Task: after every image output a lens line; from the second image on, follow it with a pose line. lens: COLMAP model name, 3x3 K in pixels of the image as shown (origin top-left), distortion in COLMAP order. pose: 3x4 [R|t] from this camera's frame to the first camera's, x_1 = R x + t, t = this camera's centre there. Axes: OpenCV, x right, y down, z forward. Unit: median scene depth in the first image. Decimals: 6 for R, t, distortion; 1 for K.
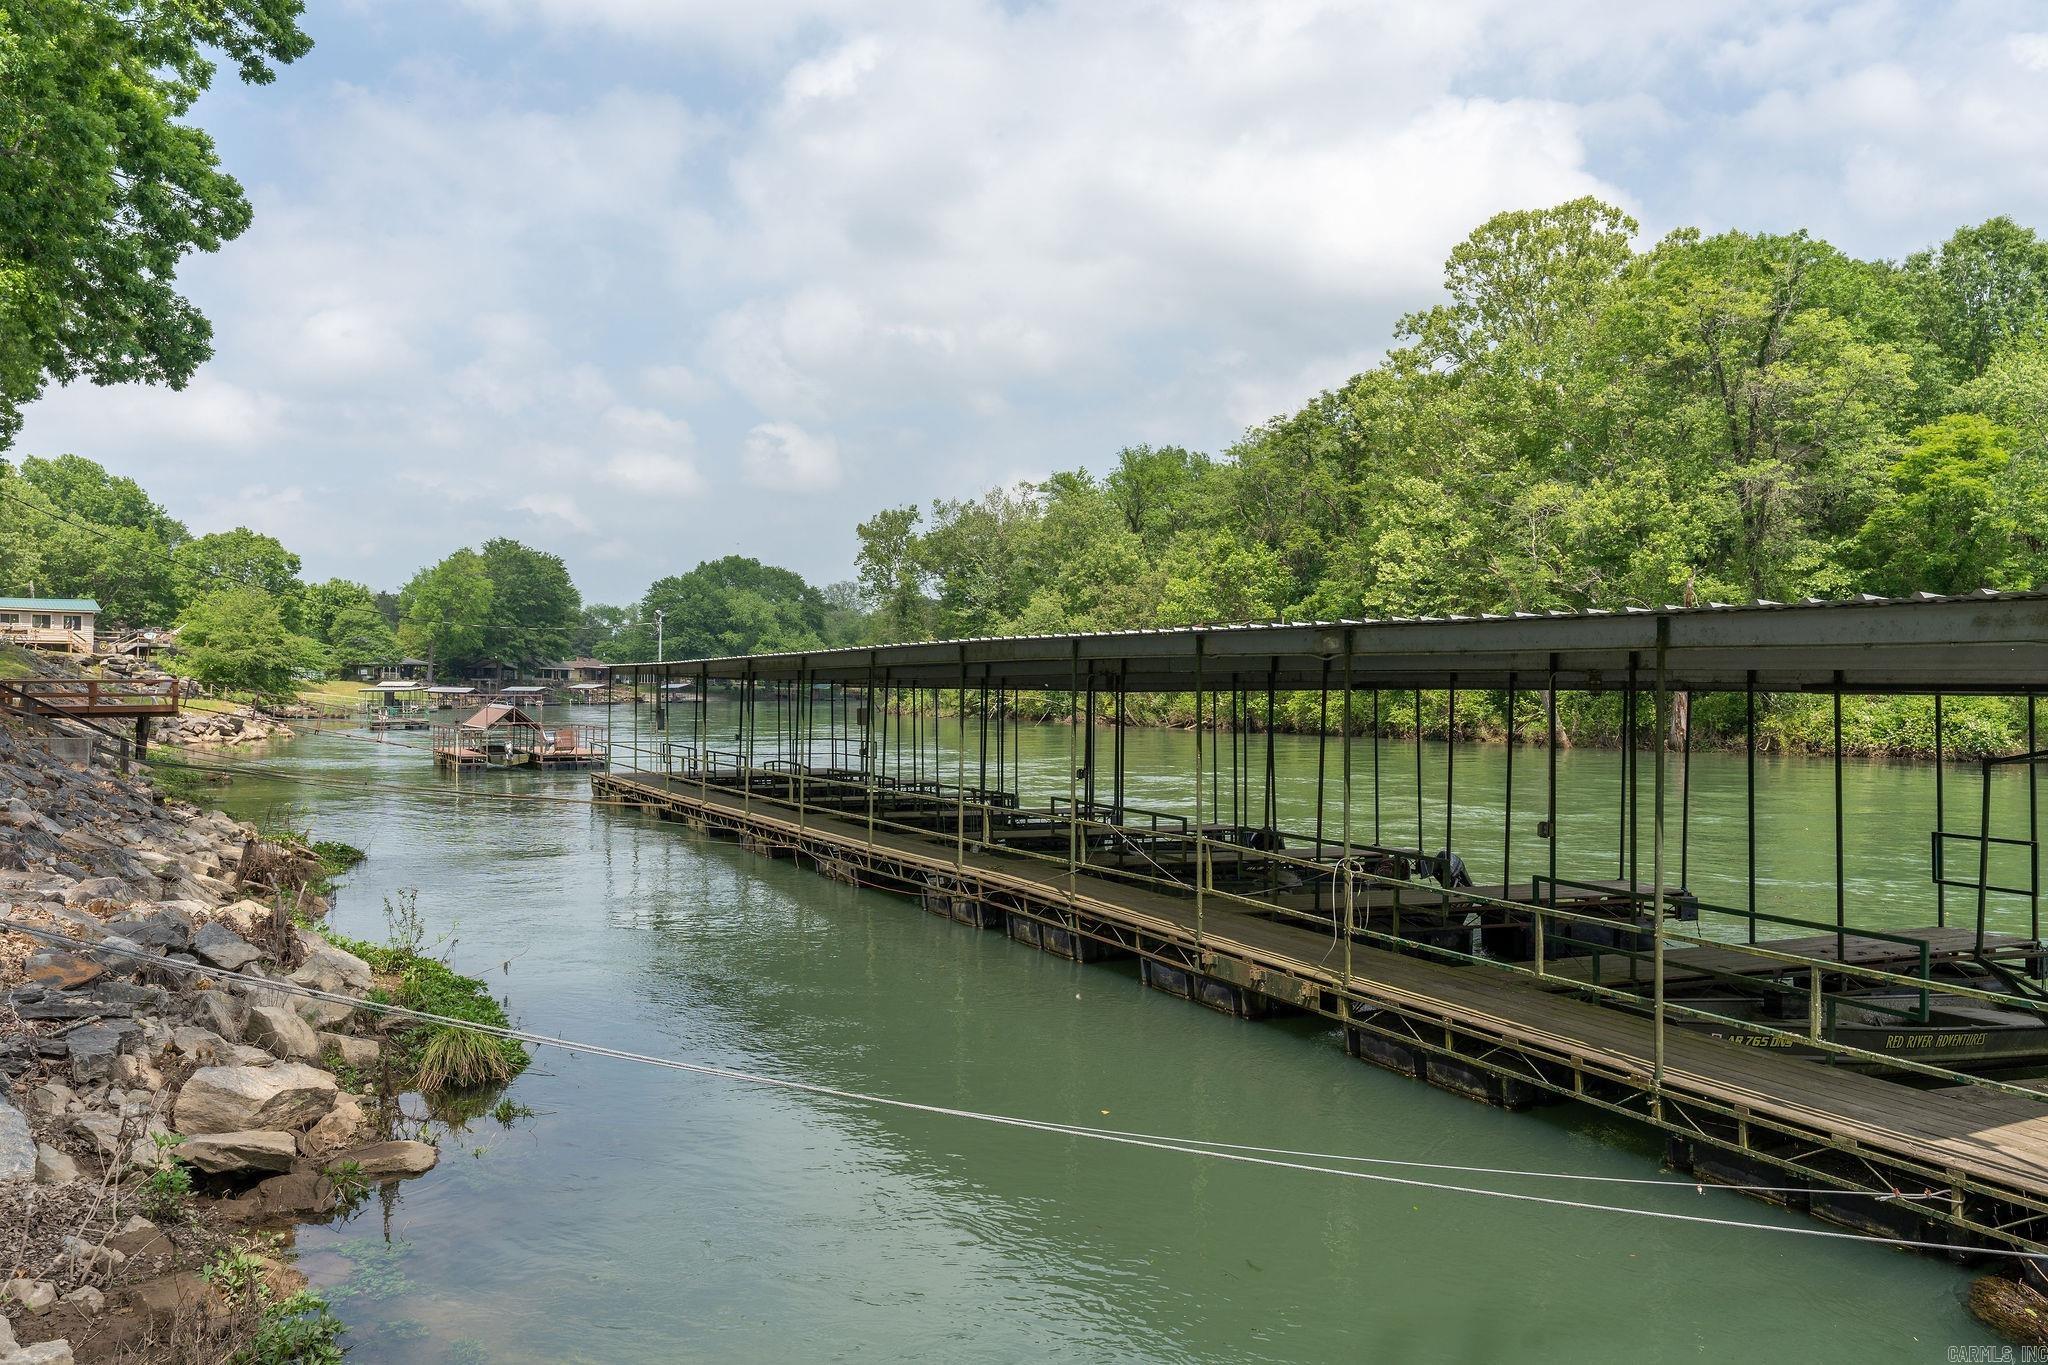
lens RADIAL K [[1438.5, 0, 1024.0], [0, 1438.5, 682.5], [0, 0, 1]] dist [-0.032900, 0.062575]
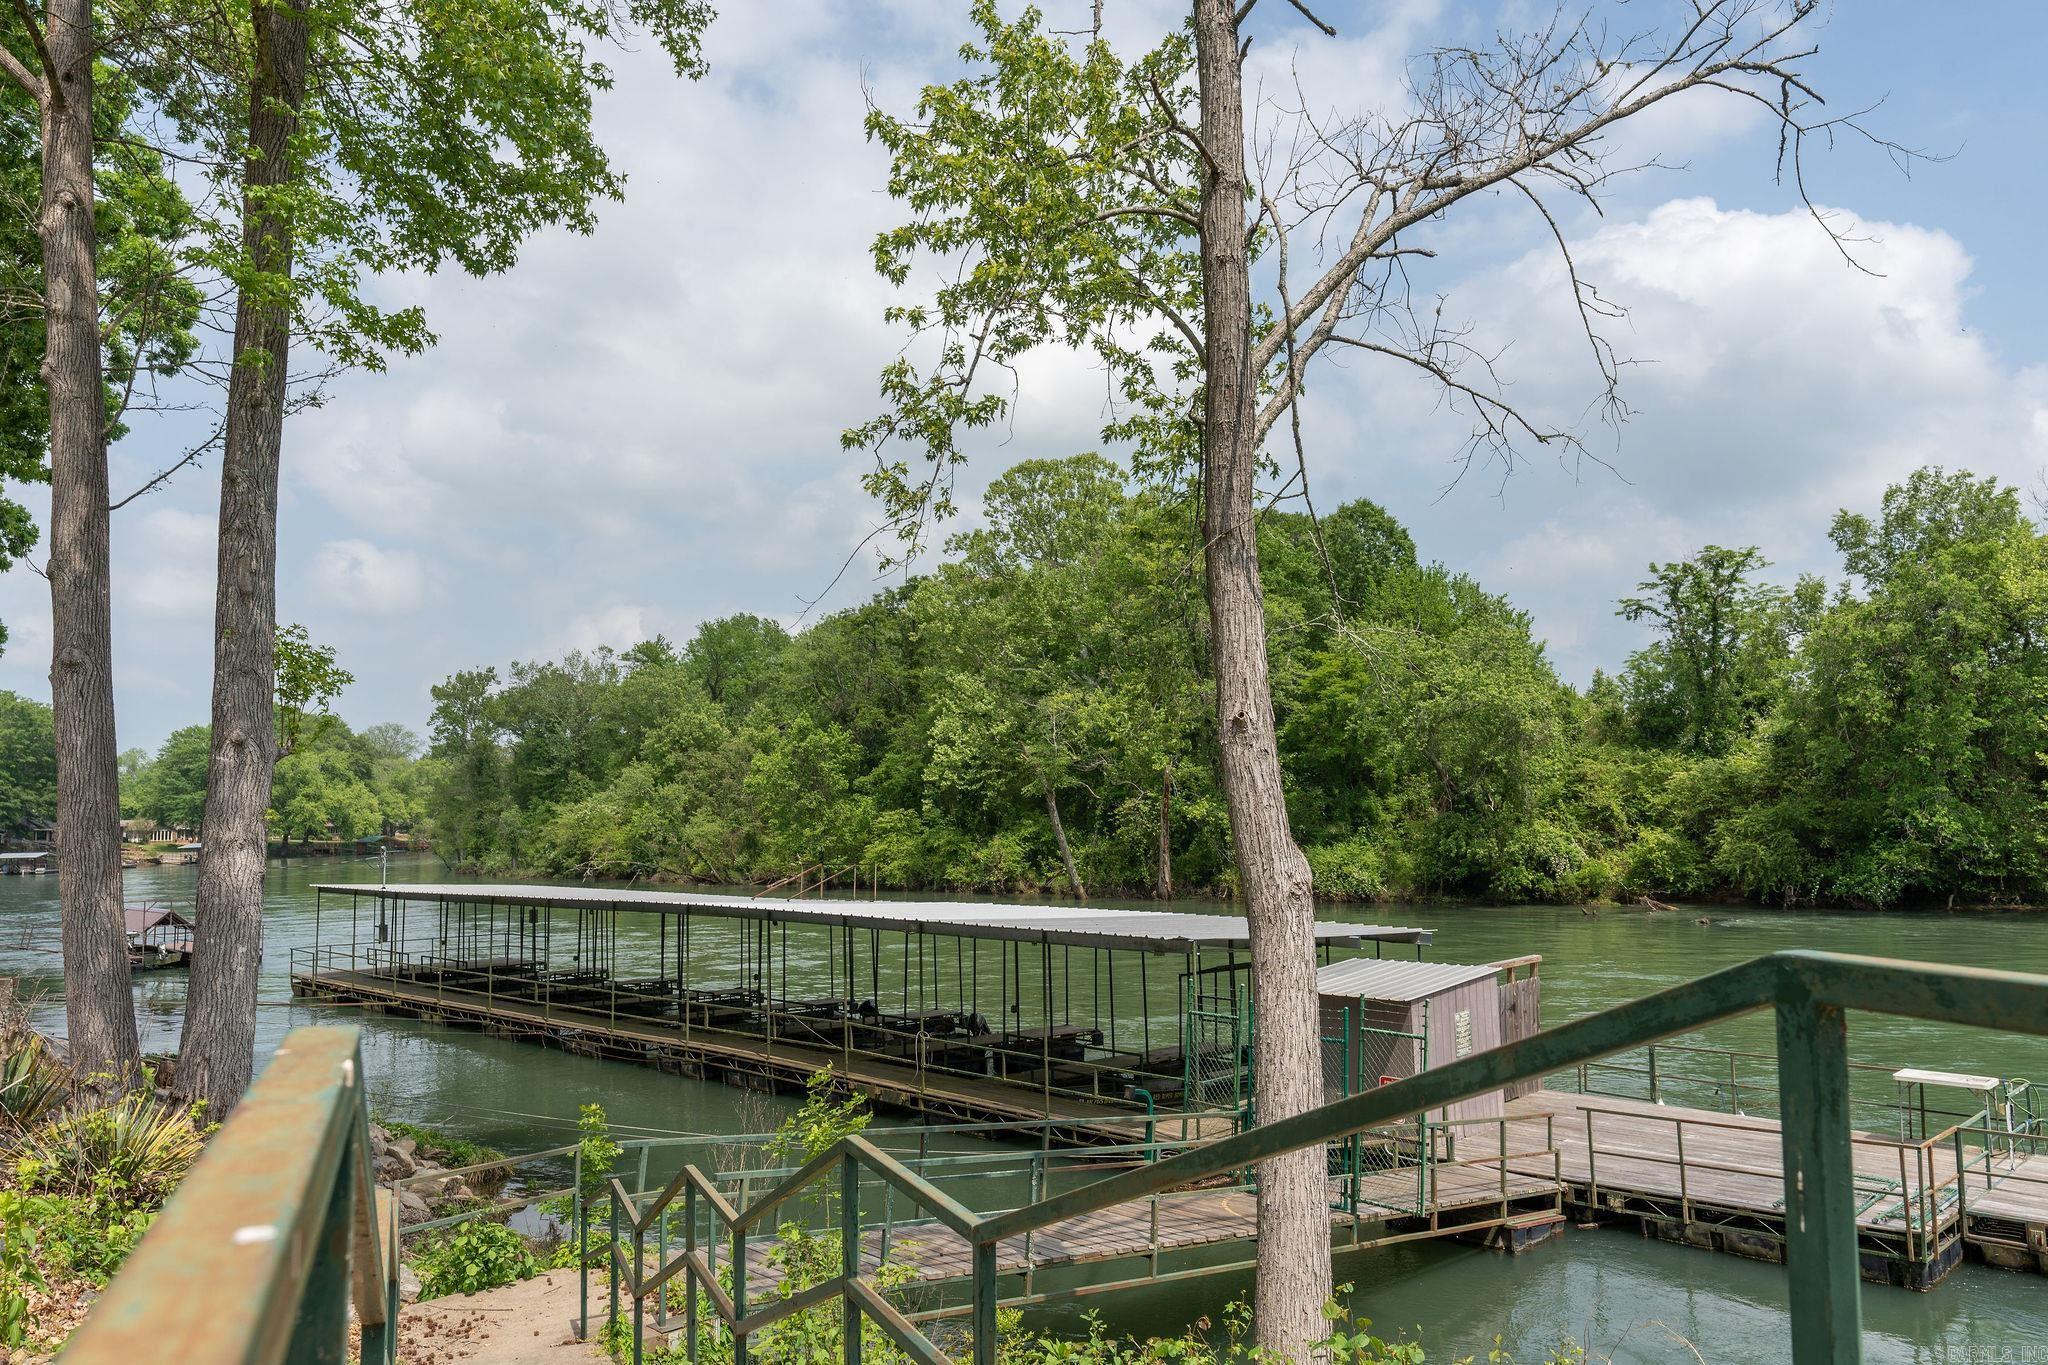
lens RADIAL K [[1415.3, 0, 1024.0], [0, 1415.3, 682.5], [0, 0, 1]] dist [-0.001270, -0.001271]
pose [[0.954048, 0.004380, 0.299621, -0.032935], [0.023753, 0.995641, -0.090190, -0.025127], [-0.298710, 0.093163, 0.949786, -0.136743]]
